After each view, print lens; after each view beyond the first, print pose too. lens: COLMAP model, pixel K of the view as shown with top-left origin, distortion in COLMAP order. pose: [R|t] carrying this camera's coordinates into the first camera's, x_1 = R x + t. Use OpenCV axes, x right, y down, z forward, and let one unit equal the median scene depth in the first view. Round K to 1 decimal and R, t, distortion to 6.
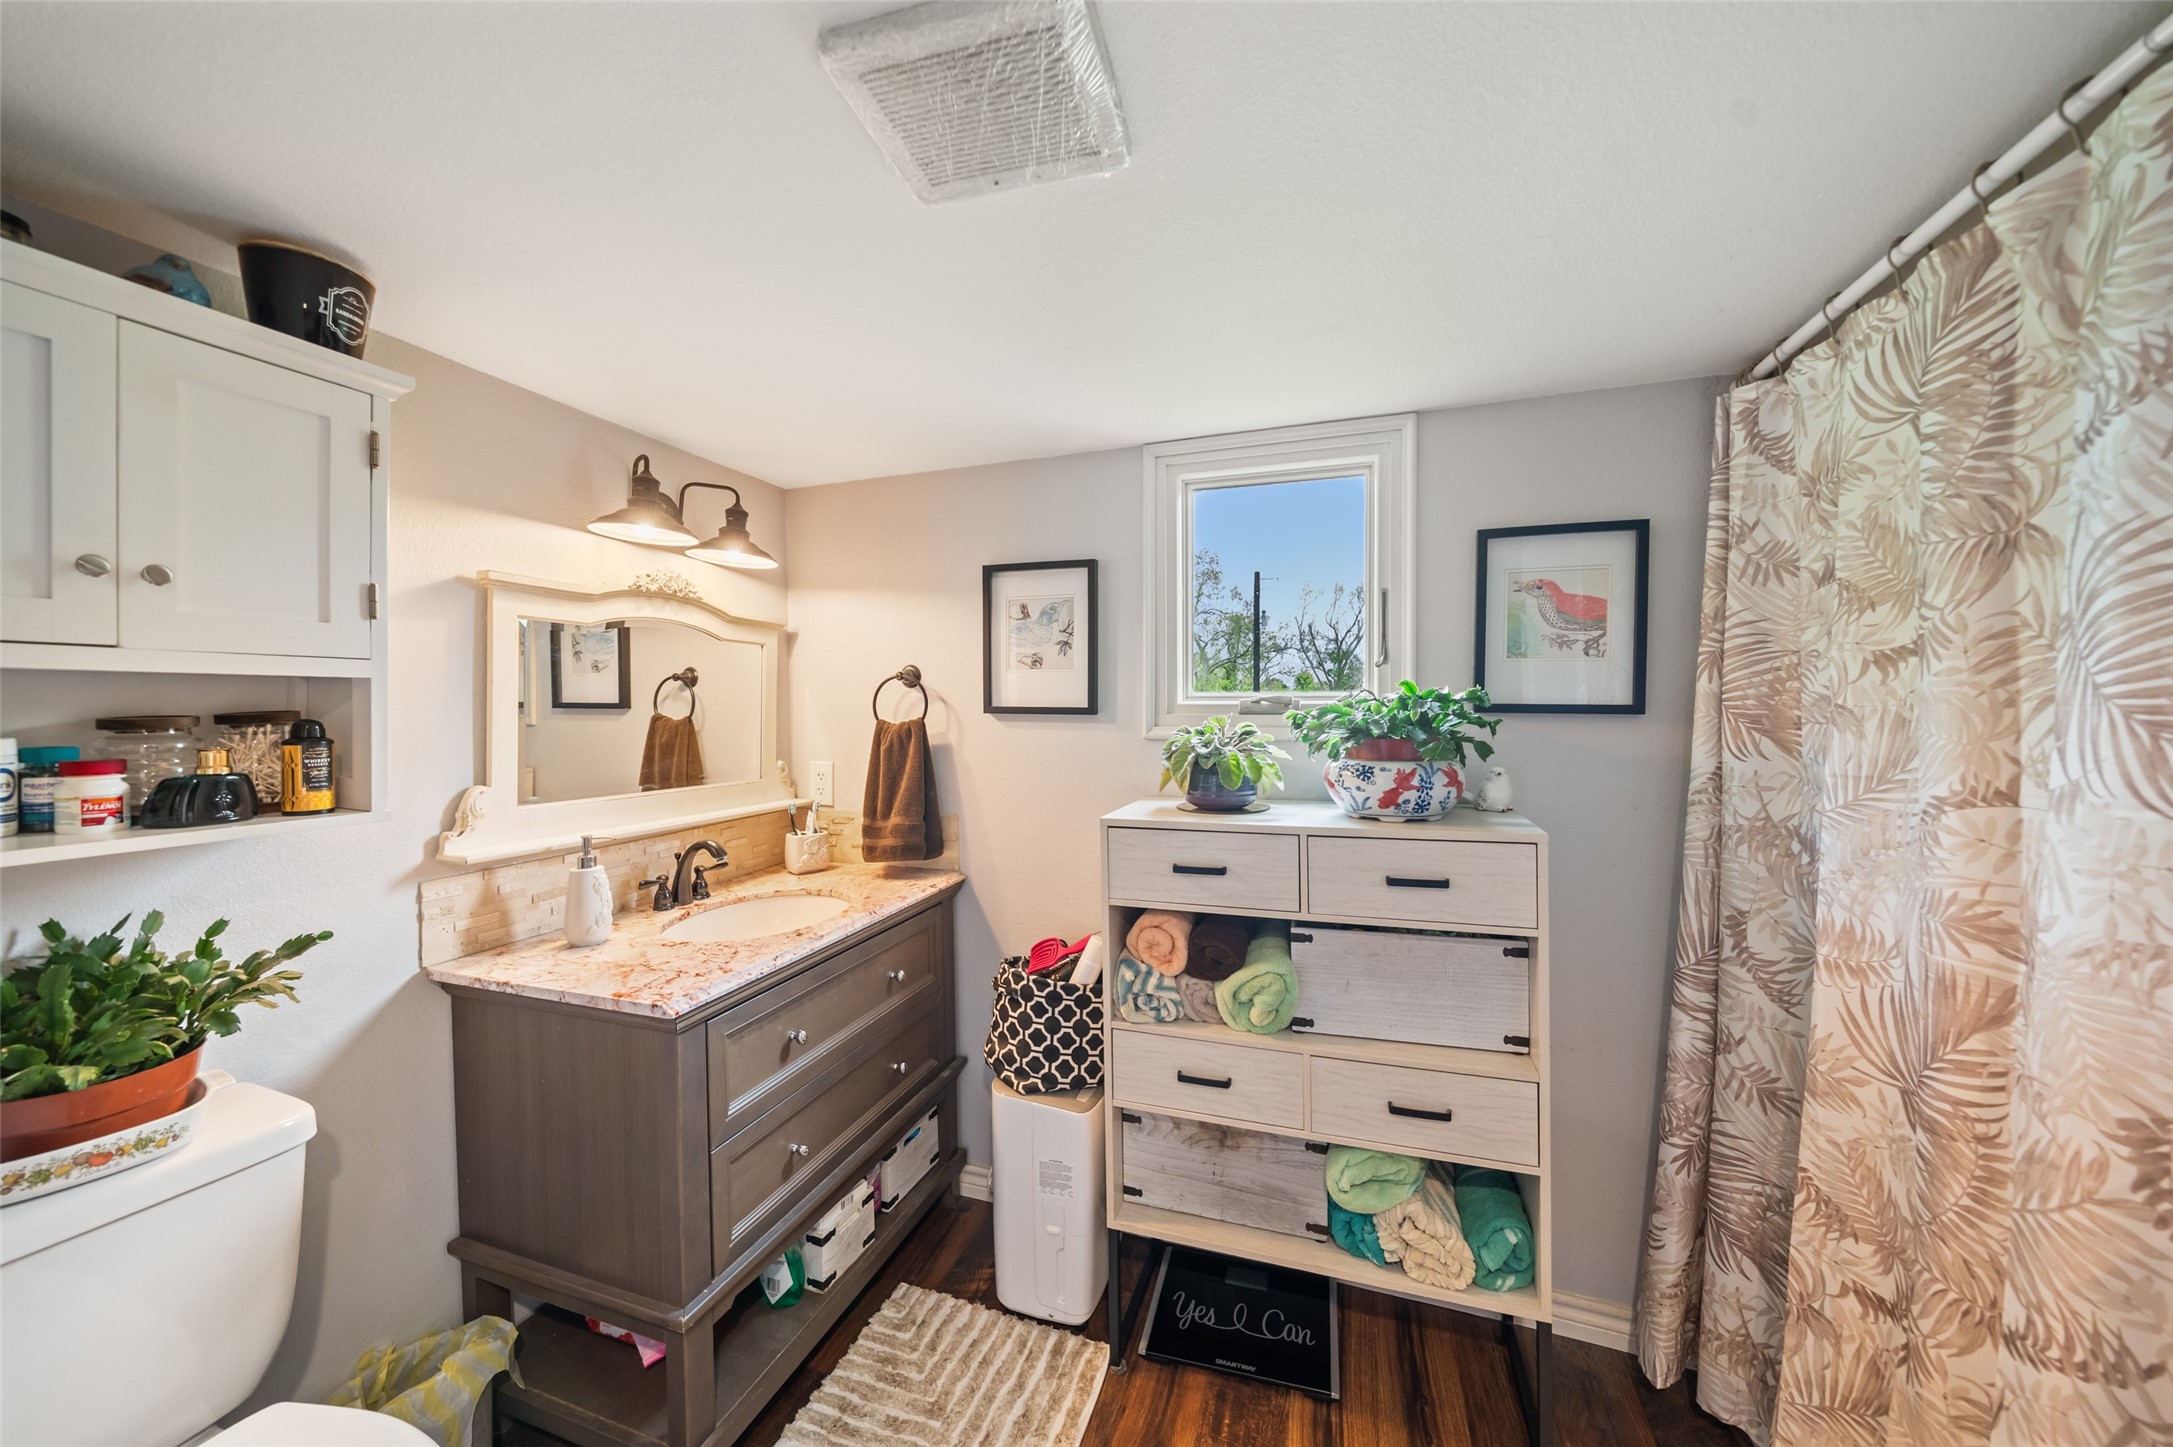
lens RADIAL K [[753.5, 0, 1089.9], [0, 753.5, 726.1], [0, 0, 1]] dist [-0.005309, -0.000014]
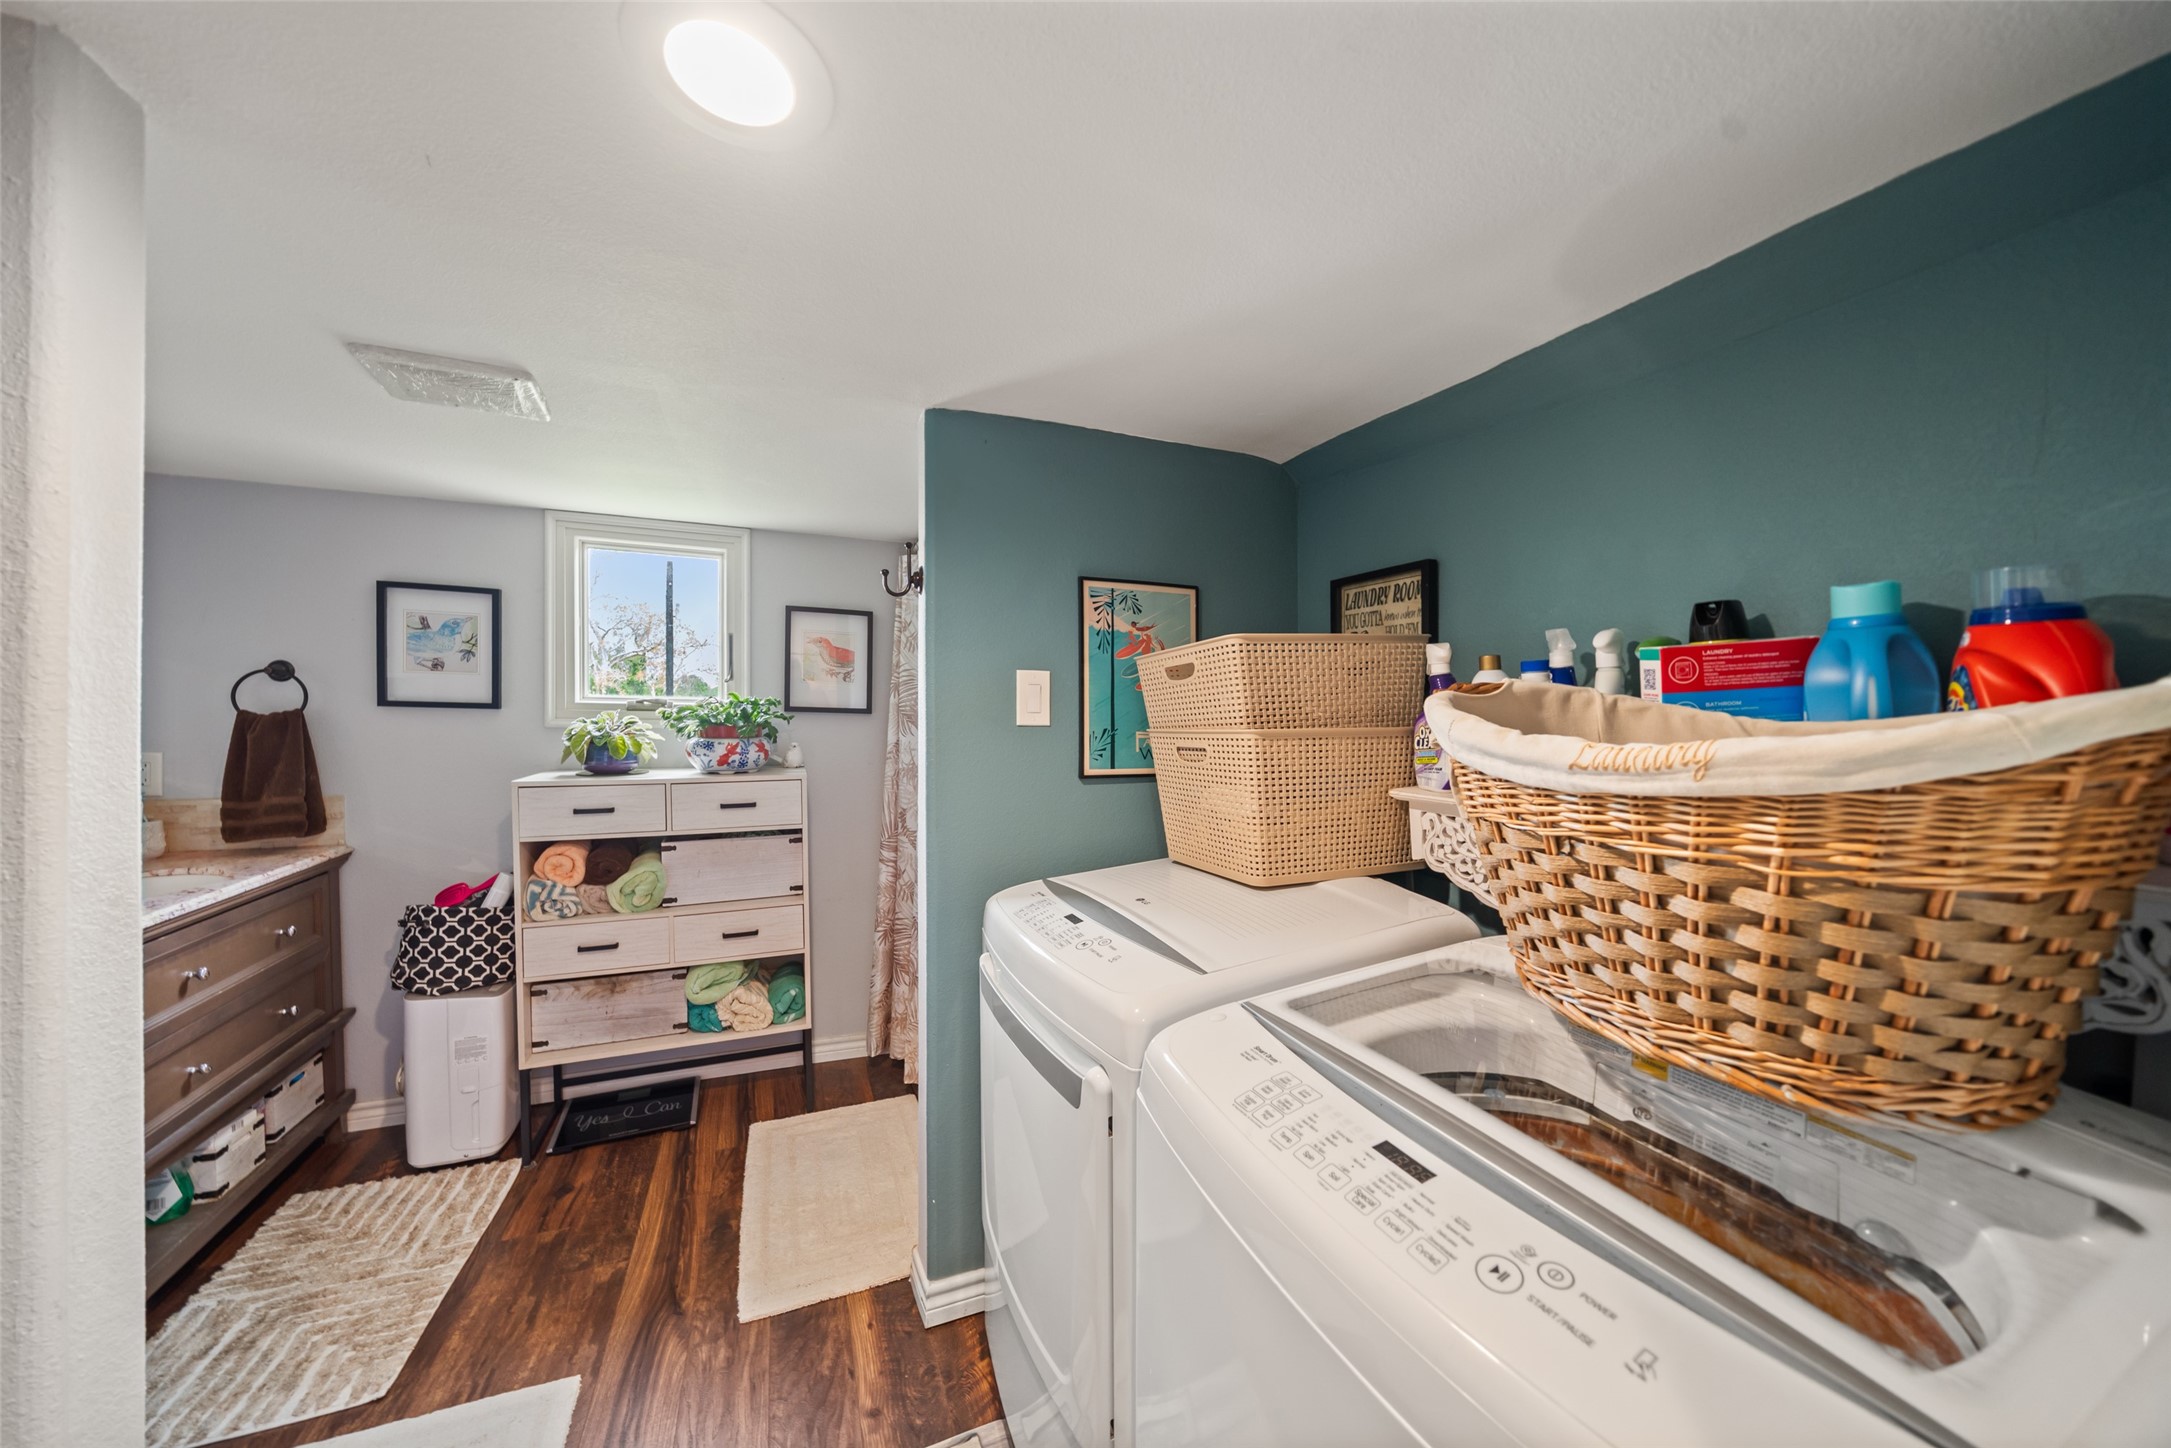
lens RADIAL K [[752.8, 0, 1091.7], [0, 752.8, 733.0], [0, 0, 1]] dist [-0.005309, -0.000014]
pose [[0.748330, -0.003123, 0.663320, -0.103006], [-0.003006, 0.999963, 0.008099, 0.015014], [-0.663320, -0.008055, 0.748292, -0.760304]]
